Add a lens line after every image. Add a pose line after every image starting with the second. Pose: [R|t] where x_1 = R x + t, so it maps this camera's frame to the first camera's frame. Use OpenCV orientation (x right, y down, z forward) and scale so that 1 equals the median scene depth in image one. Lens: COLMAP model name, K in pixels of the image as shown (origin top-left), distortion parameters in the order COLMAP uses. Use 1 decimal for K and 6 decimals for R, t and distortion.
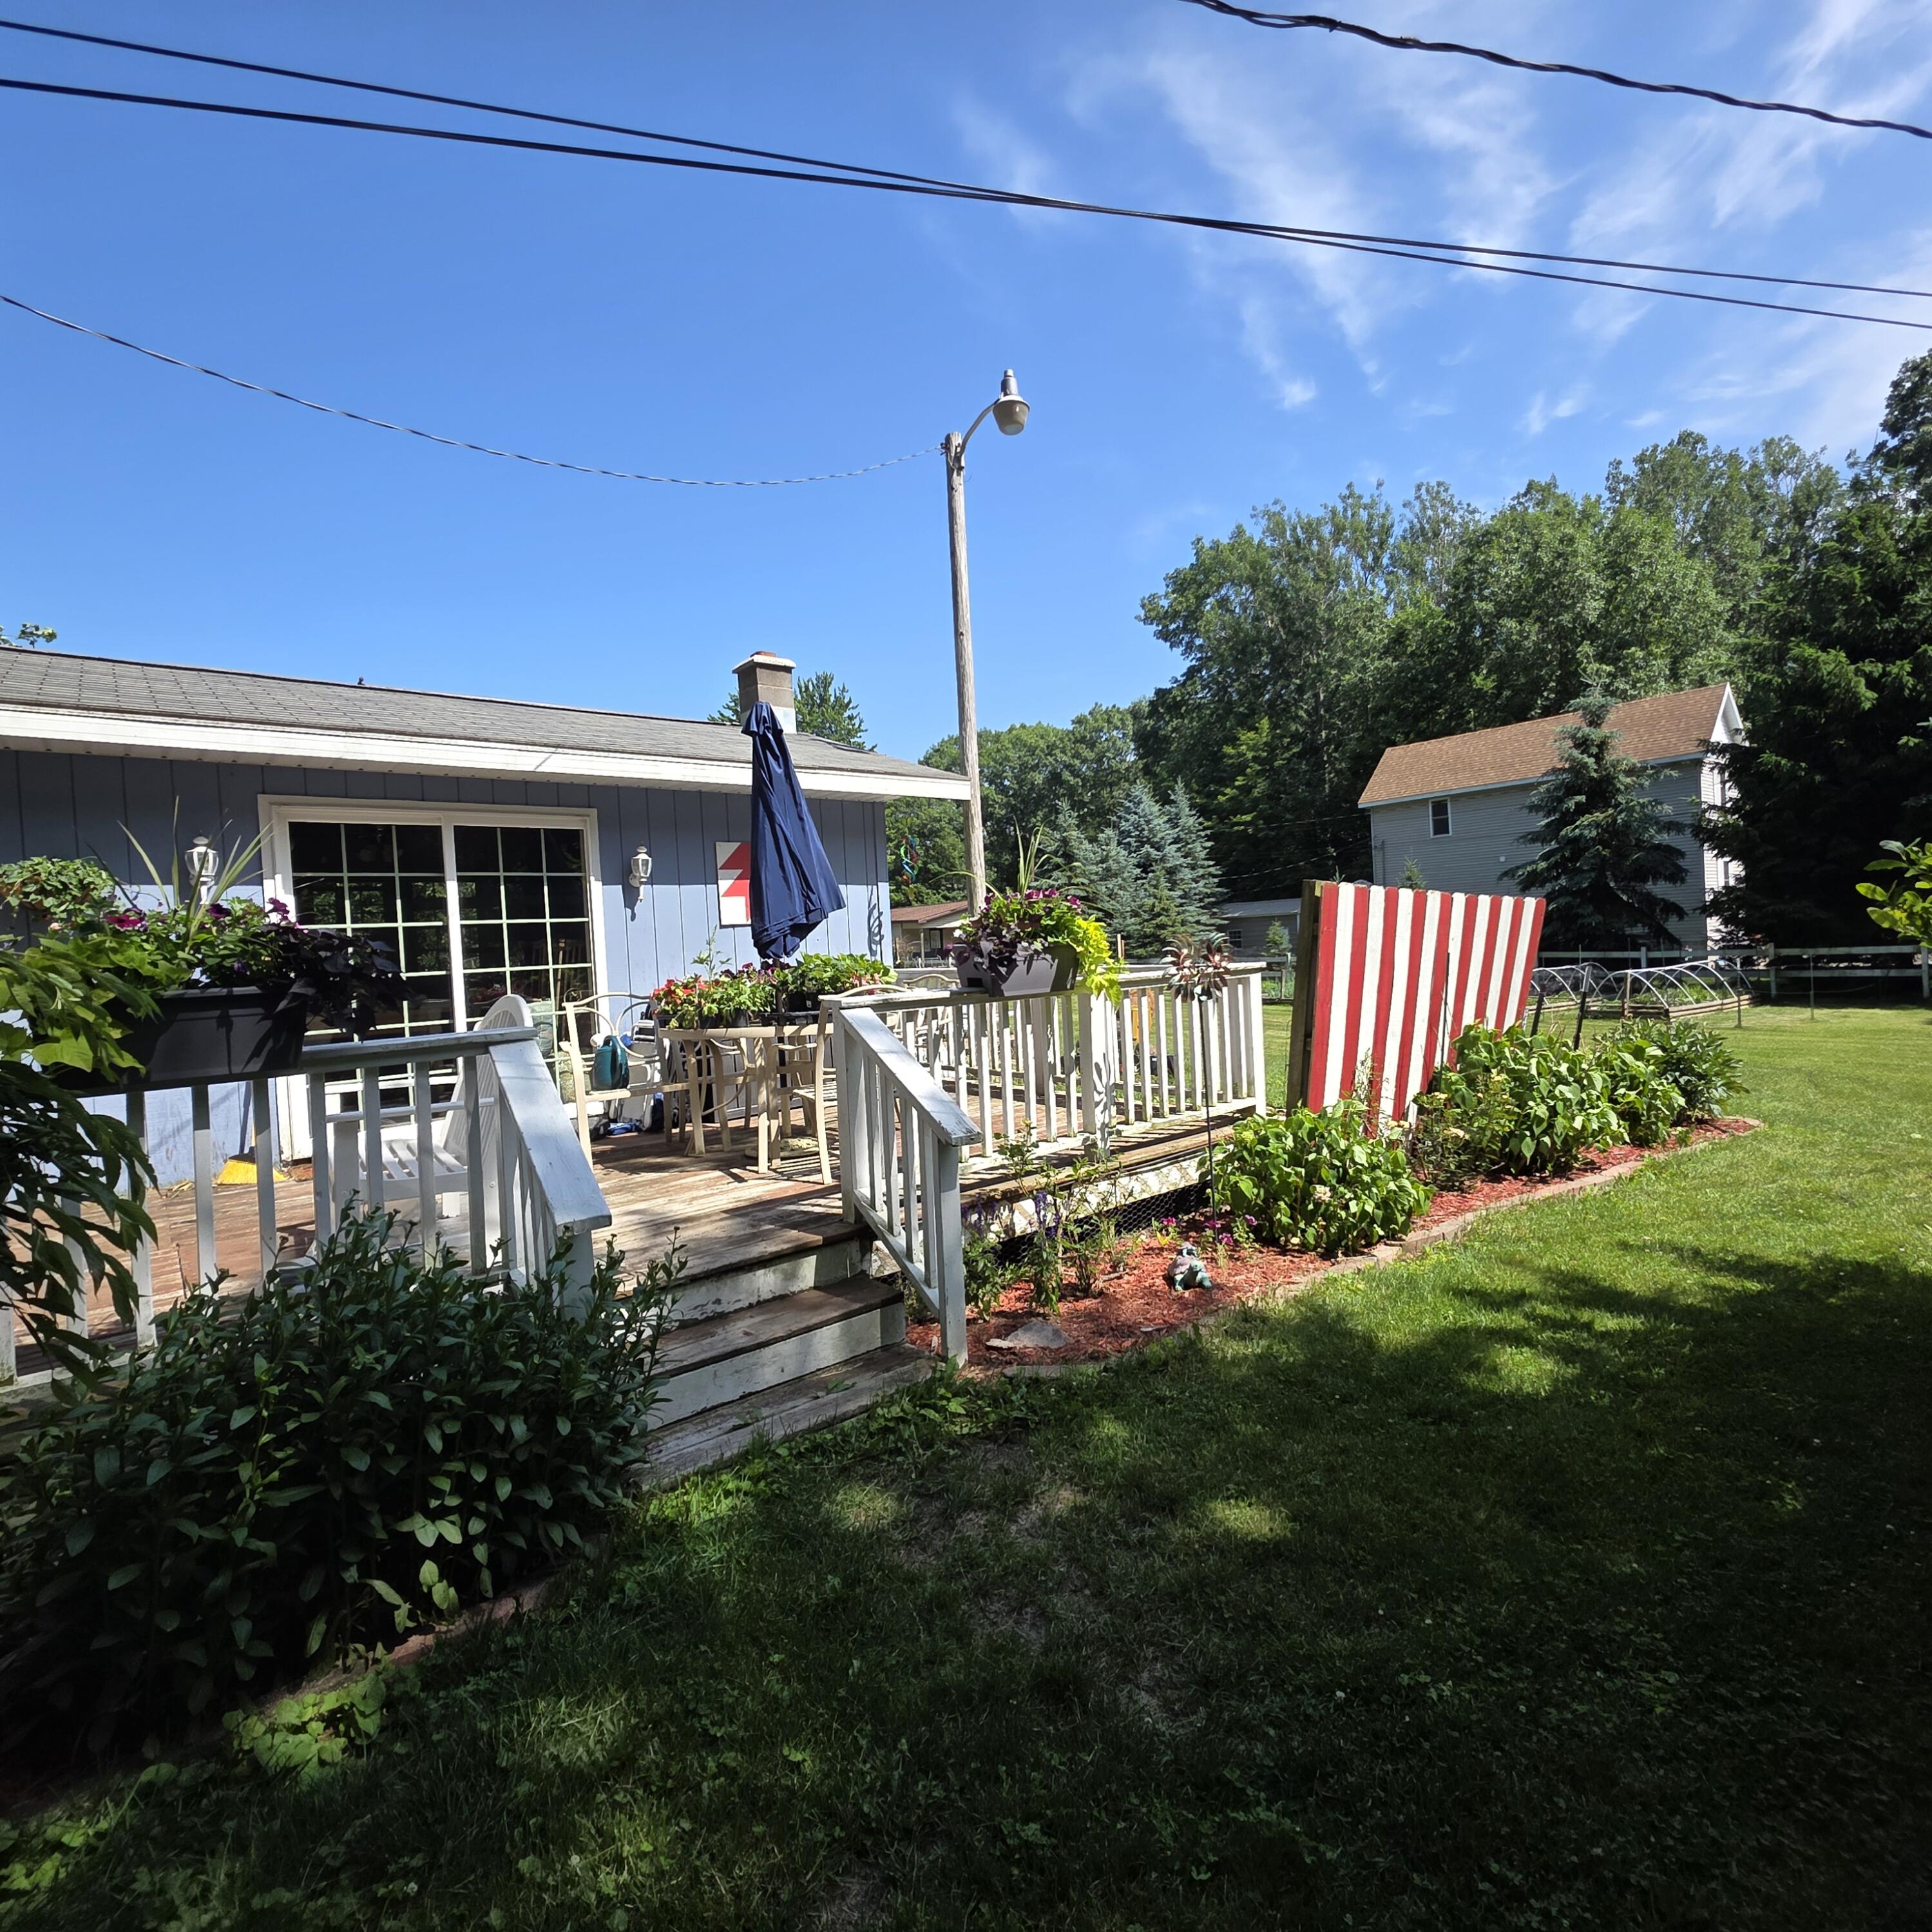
lens RADIAL K [[1012.2, 0, 969.7], [0, 1012.2, 967.2], [0, 0, 1]] dist [0.003610, -0.000695]
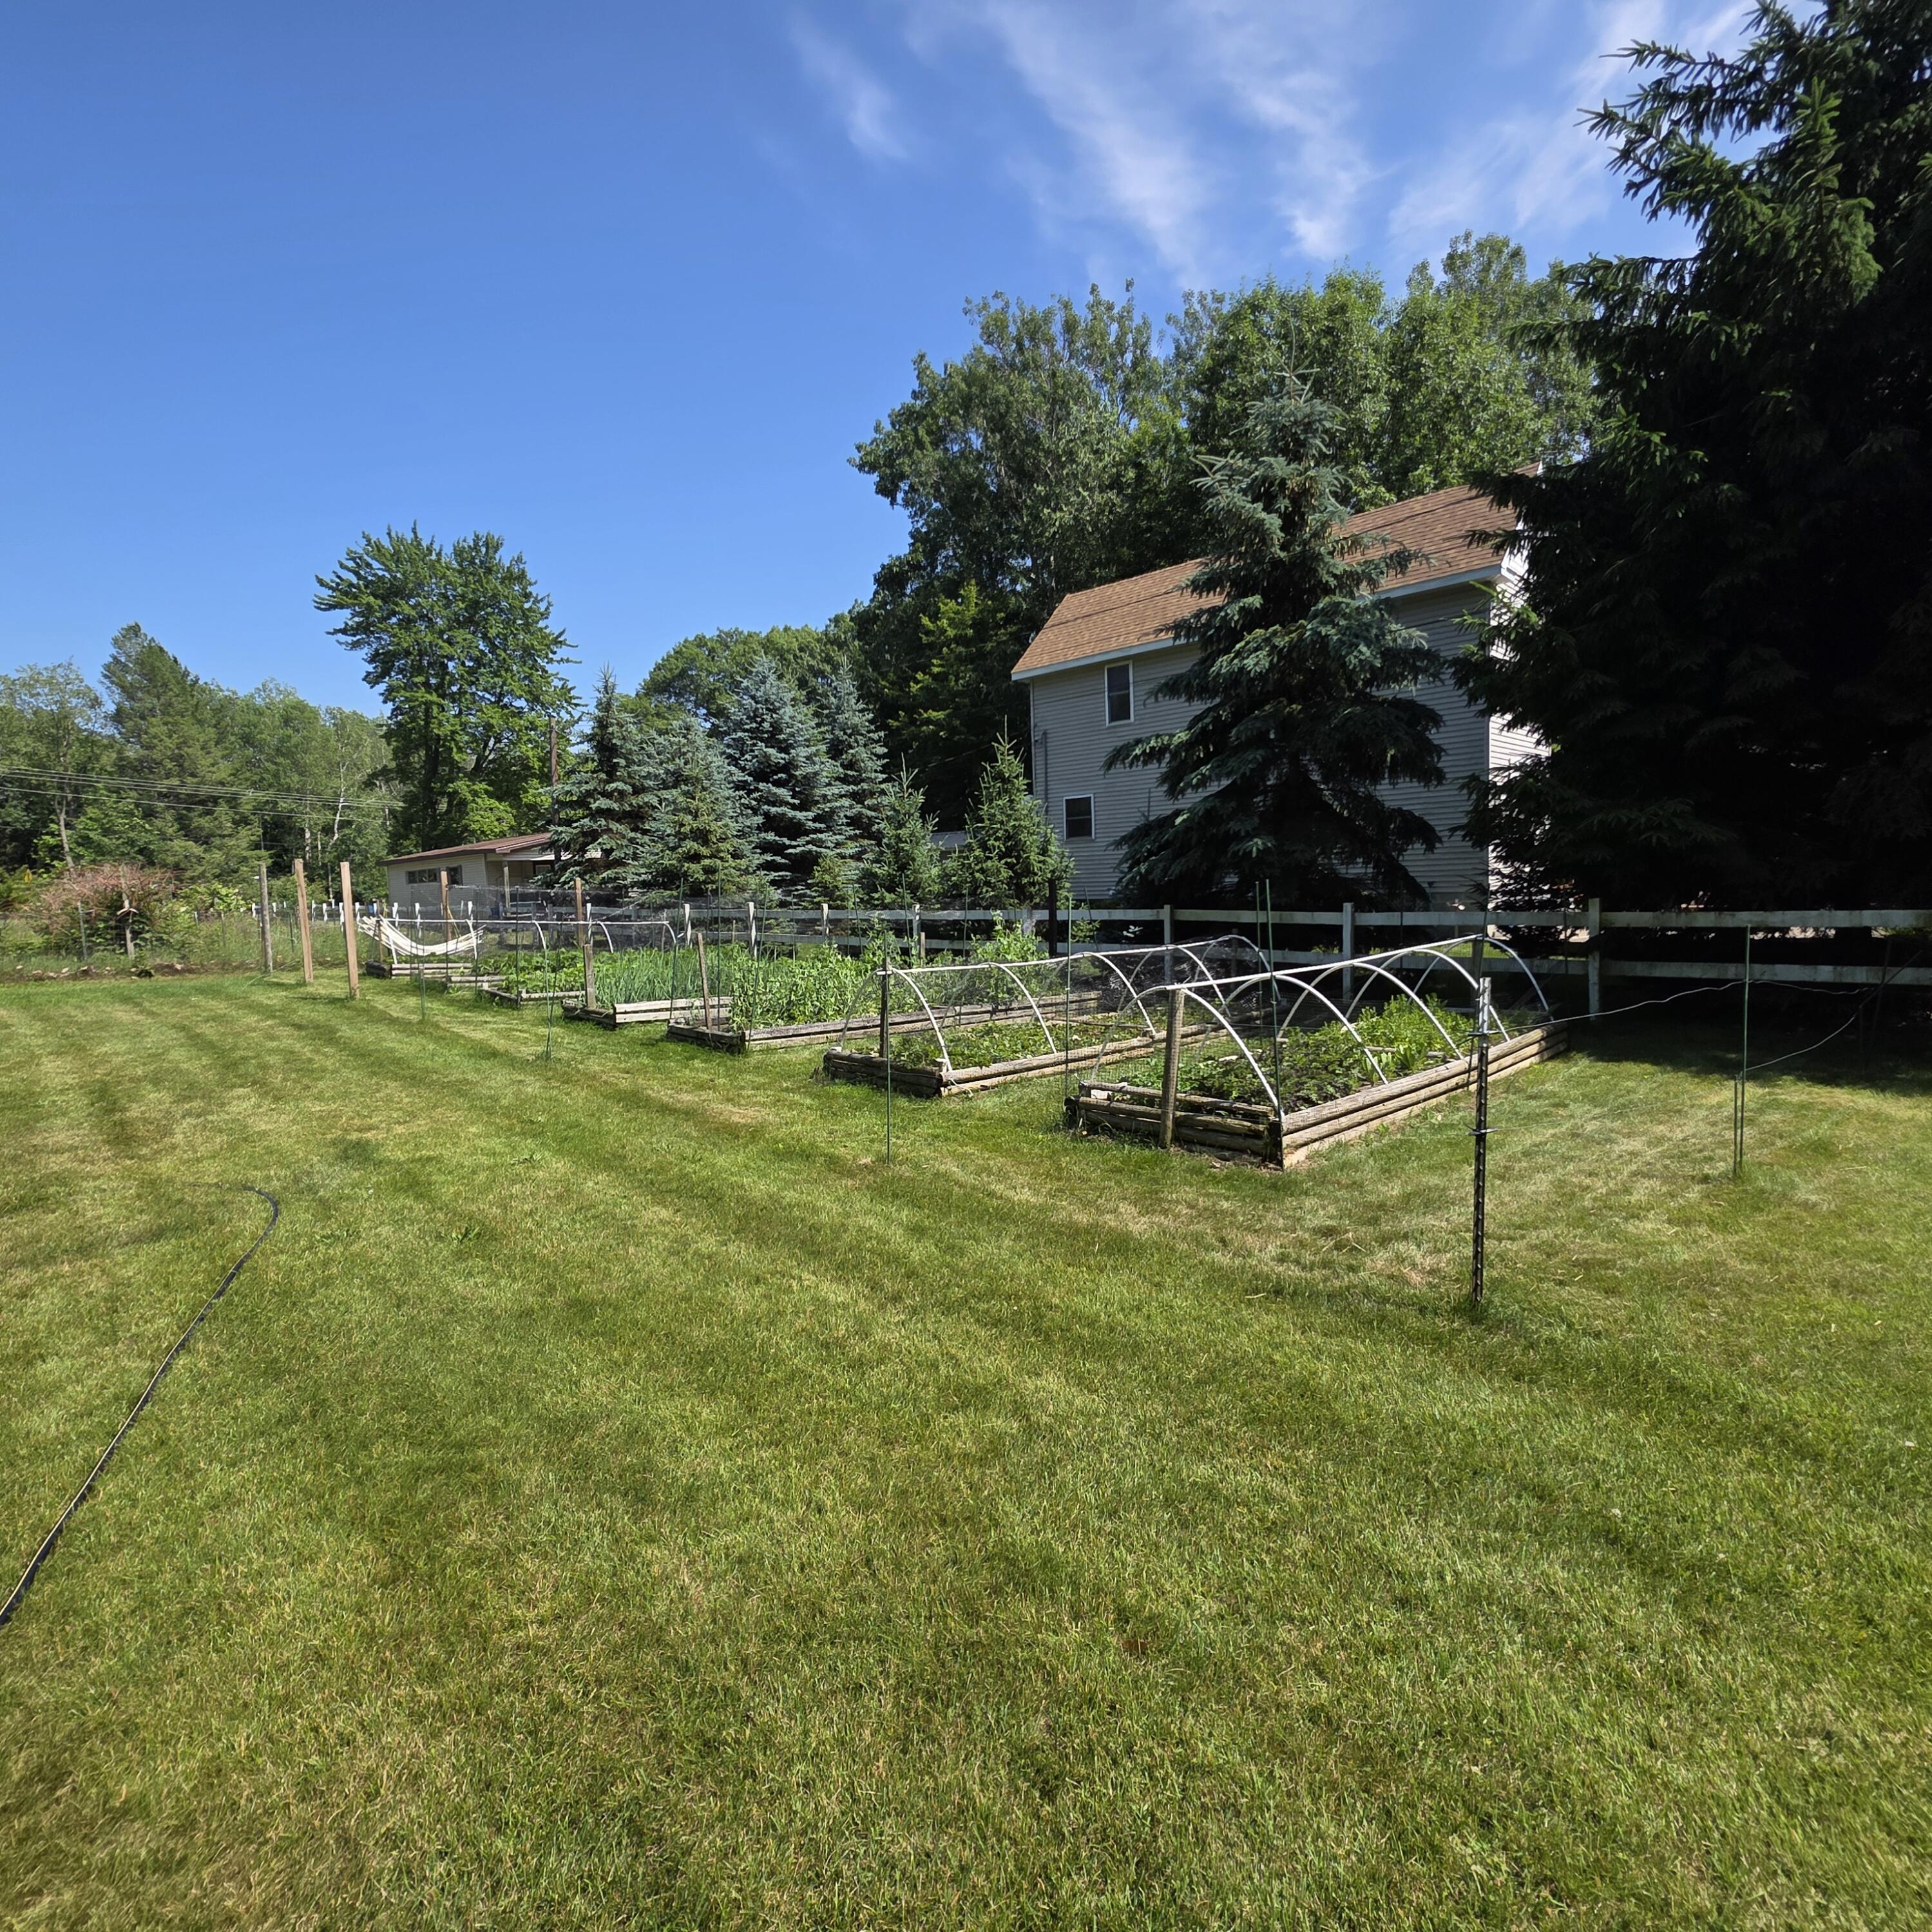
lens RADIAL K [[1012.2, 0, 967.9], [0, 1012.2, 971.7], [0, 0, 1]] dist [0.003610, -0.000695]
pose [[0.991474, 0.004854, 0.130213, 0.395208], [-0.012702, 0.998147, 0.059508, -0.013143], [-0.129683, -0.060654, 0.989699, 0.510047]]
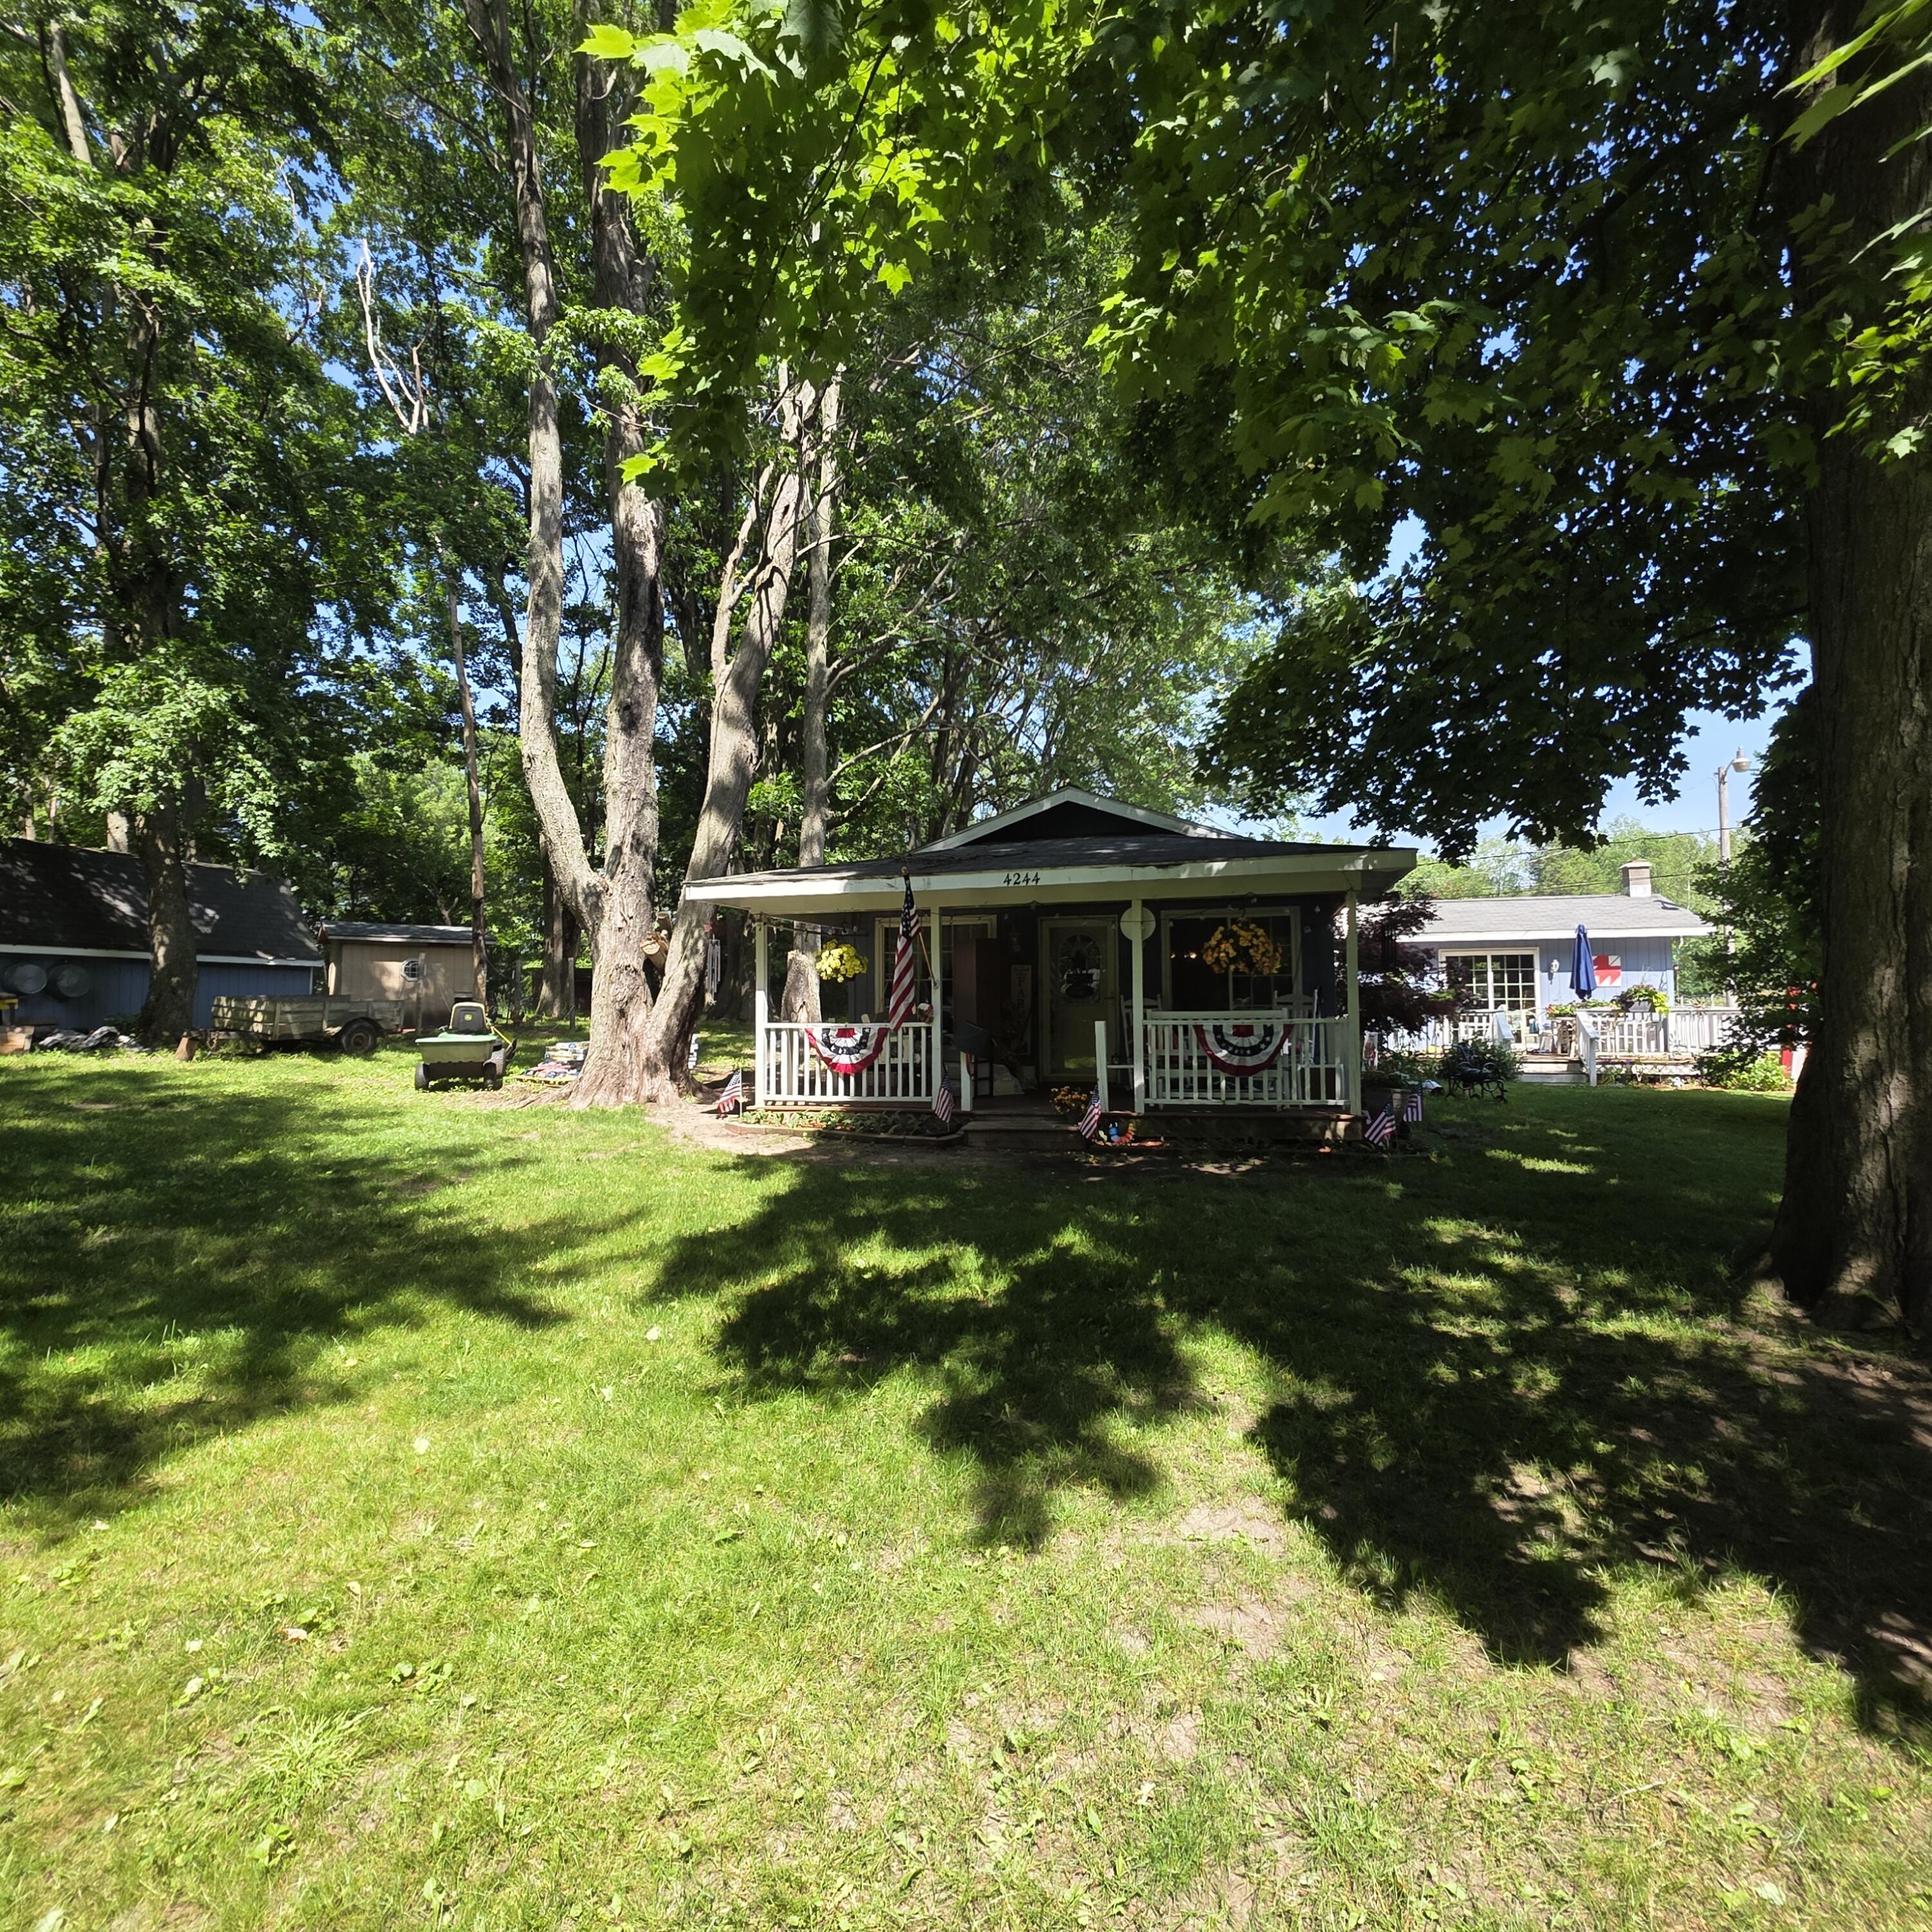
lens RADIAL K [[1012.2, 0, 985.0], [0, 1012.2, 966.1], [0, 0, 1]] dist [0.003610, -0.000695]
pose [[0.596969, 0.016657, -0.802092, 0.282764], [-0.039807, 0.999168, -0.008878, -0.002169], [0.801276, 0.037229, 0.597135, -0.561095]]
